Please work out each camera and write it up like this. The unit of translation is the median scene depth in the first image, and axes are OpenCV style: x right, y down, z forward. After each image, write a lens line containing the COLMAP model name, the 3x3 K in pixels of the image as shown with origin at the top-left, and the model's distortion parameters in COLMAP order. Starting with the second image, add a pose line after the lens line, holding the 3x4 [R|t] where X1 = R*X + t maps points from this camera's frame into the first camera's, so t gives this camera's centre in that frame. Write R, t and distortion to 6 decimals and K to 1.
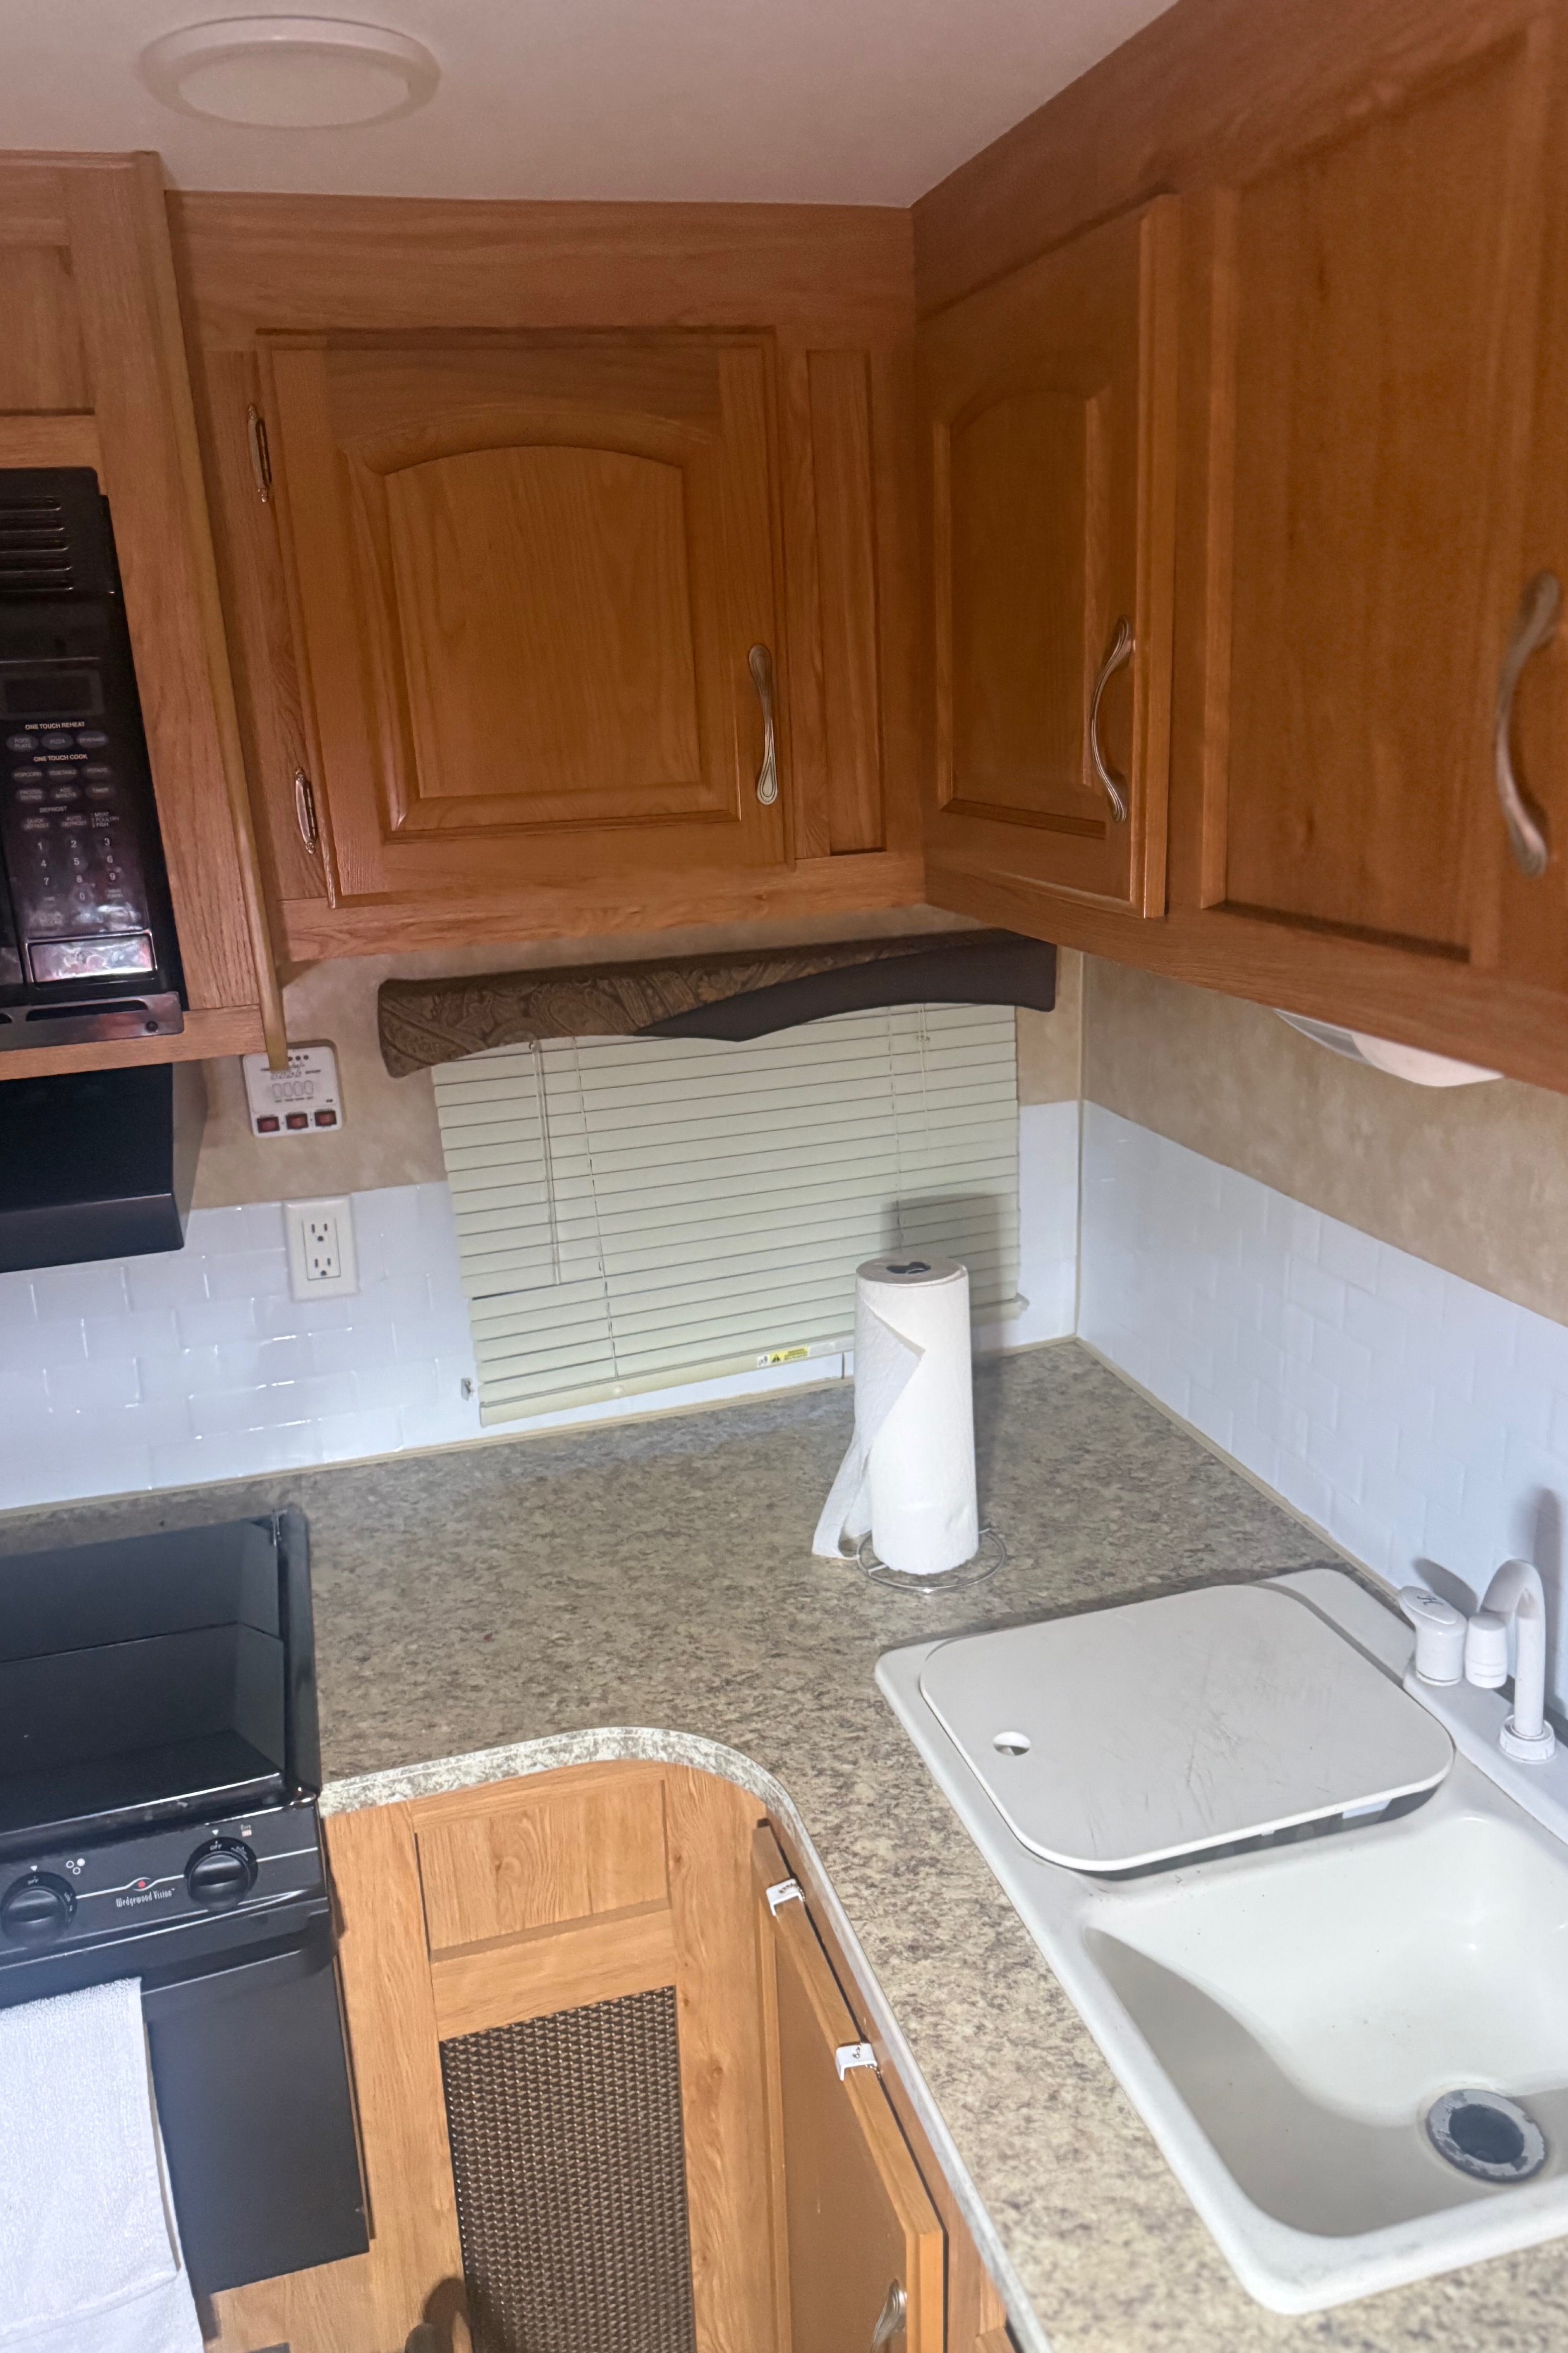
lens RADIAL K [[1596.0, 0, 784.0], [0, 1596.0, 1176.5], [0, 0, 1]] dist [0.022997, -0.060756]
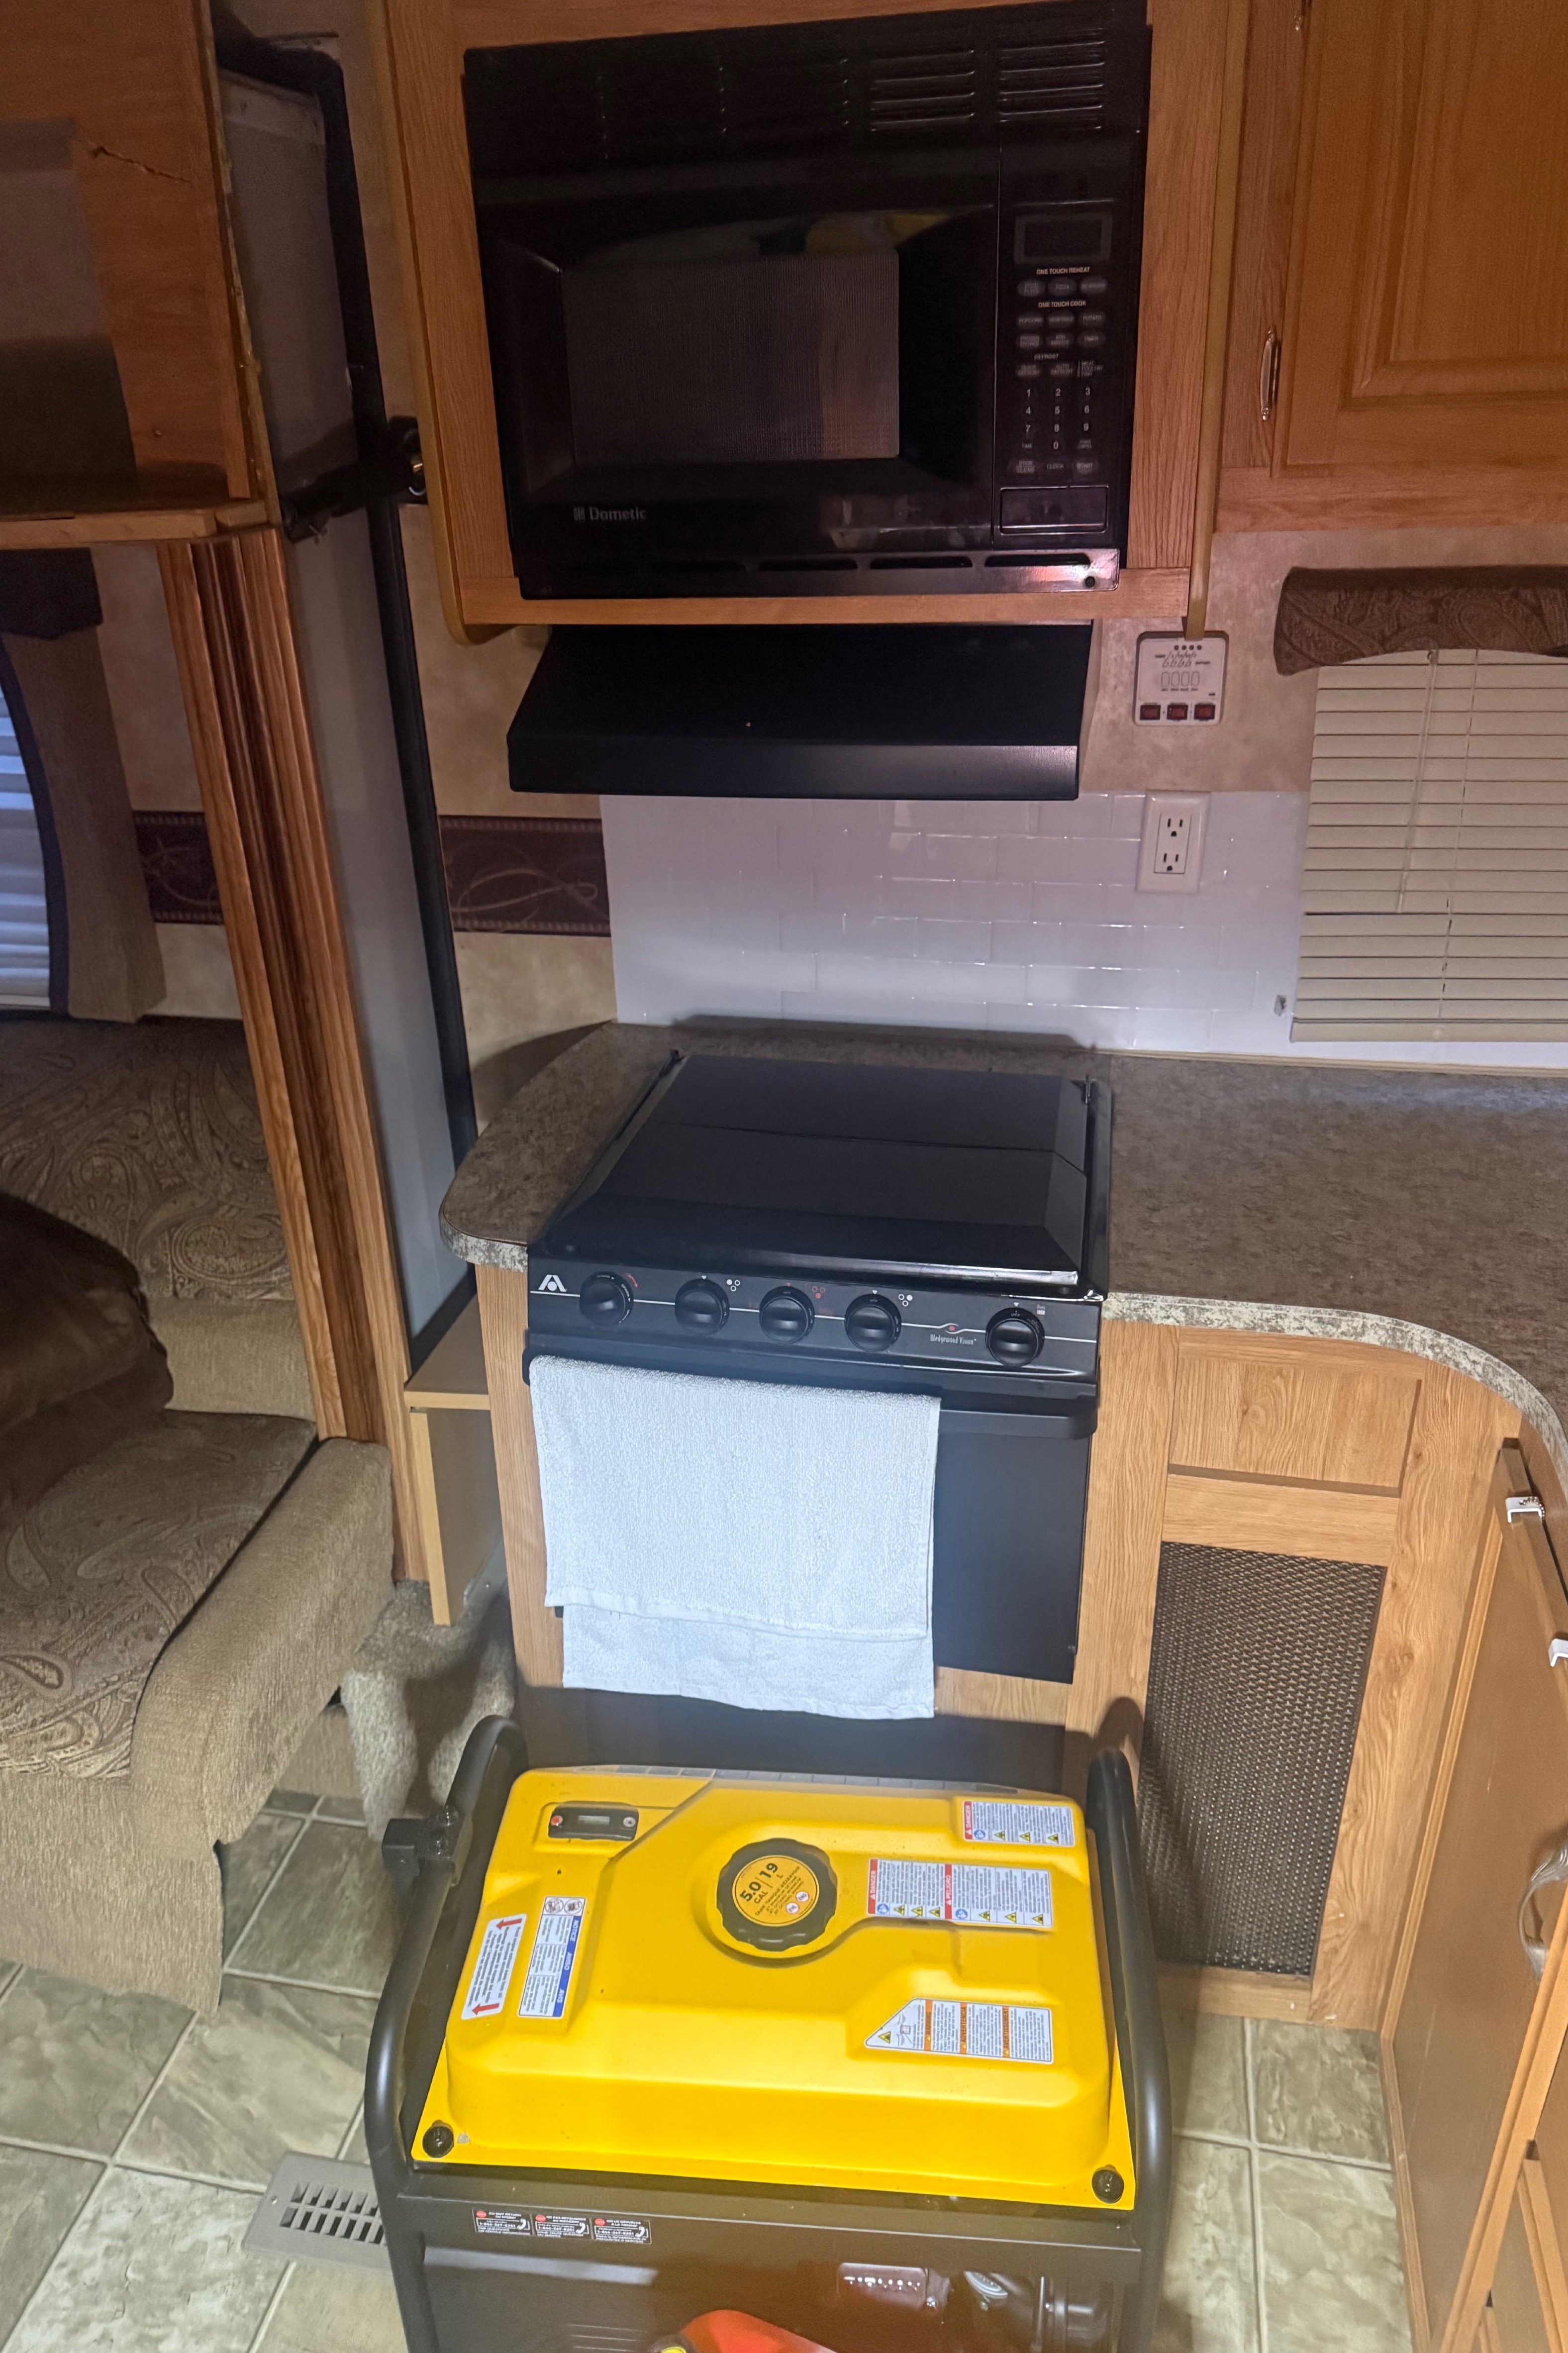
lens RADIAL K [[1597.9, 0, 784.0], [0, 1597.9, 1176.5], [0, 0, 1]] dist [0.087744, -0.186460]
pose [[0.879182, 0.222351, -0.421425, -0.026033], [-0.137236, 0.965130, 0.222915, 0.069978], [0.456295, -0.138148, 0.879039, -0.091961]]
